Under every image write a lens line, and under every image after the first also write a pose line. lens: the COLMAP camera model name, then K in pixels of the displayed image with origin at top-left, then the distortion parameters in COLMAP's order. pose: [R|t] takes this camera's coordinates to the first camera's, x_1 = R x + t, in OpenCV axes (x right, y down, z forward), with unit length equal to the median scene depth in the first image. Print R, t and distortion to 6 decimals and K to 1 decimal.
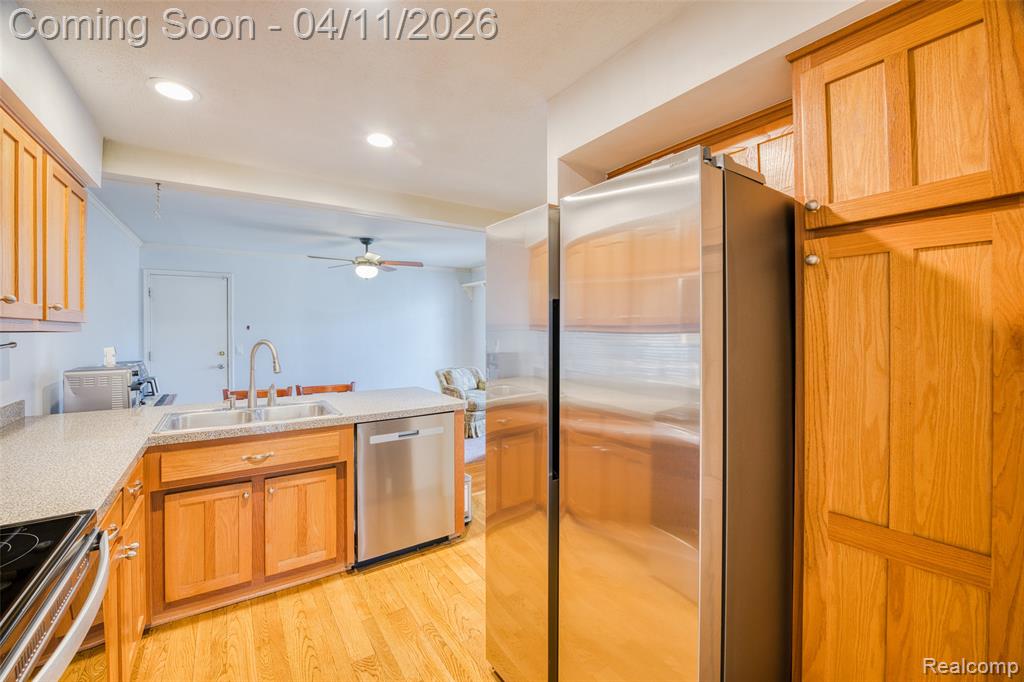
lens RADIAL K [[419.1, 0, 498.5], [0, 419.1, 328.7], [0, 0, 1]] dist [-0.011912, -0.000721]
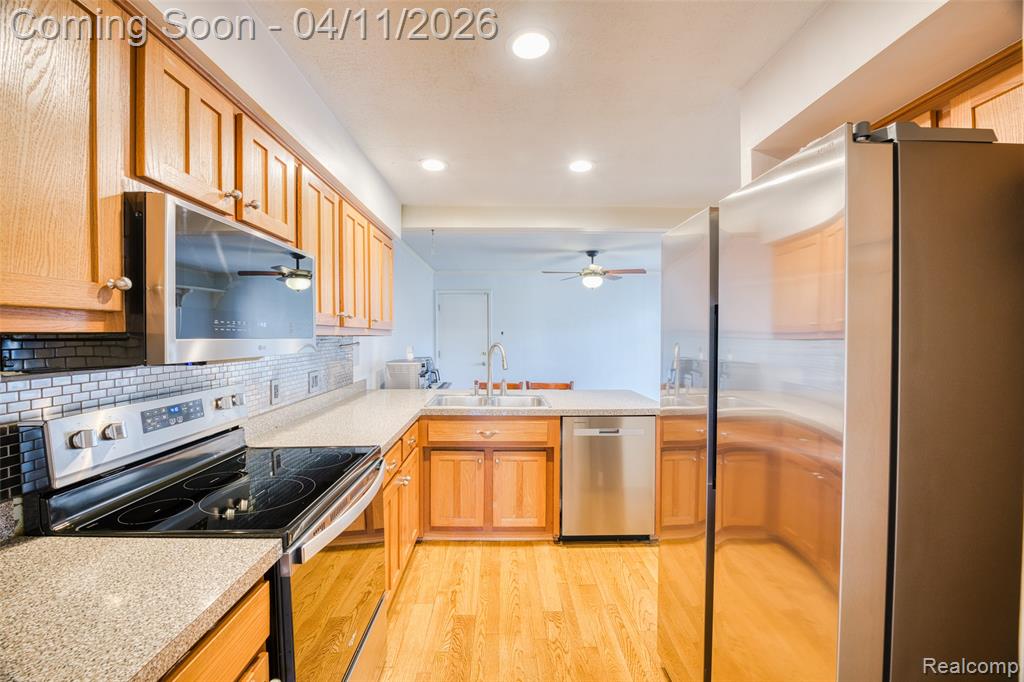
lens RADIAL K [[419.1, 0, 516.3], [0, 419.1, 340.6], [0, 0, 1]] dist [-0.011912, -0.000721]
pose [[0.844891, 0.010833, -0.534828, 0.185489], [-0.002546, 0.999865, 0.016230, -0.001242], [0.534932, -0.012351, 0.844805, -0.047878]]
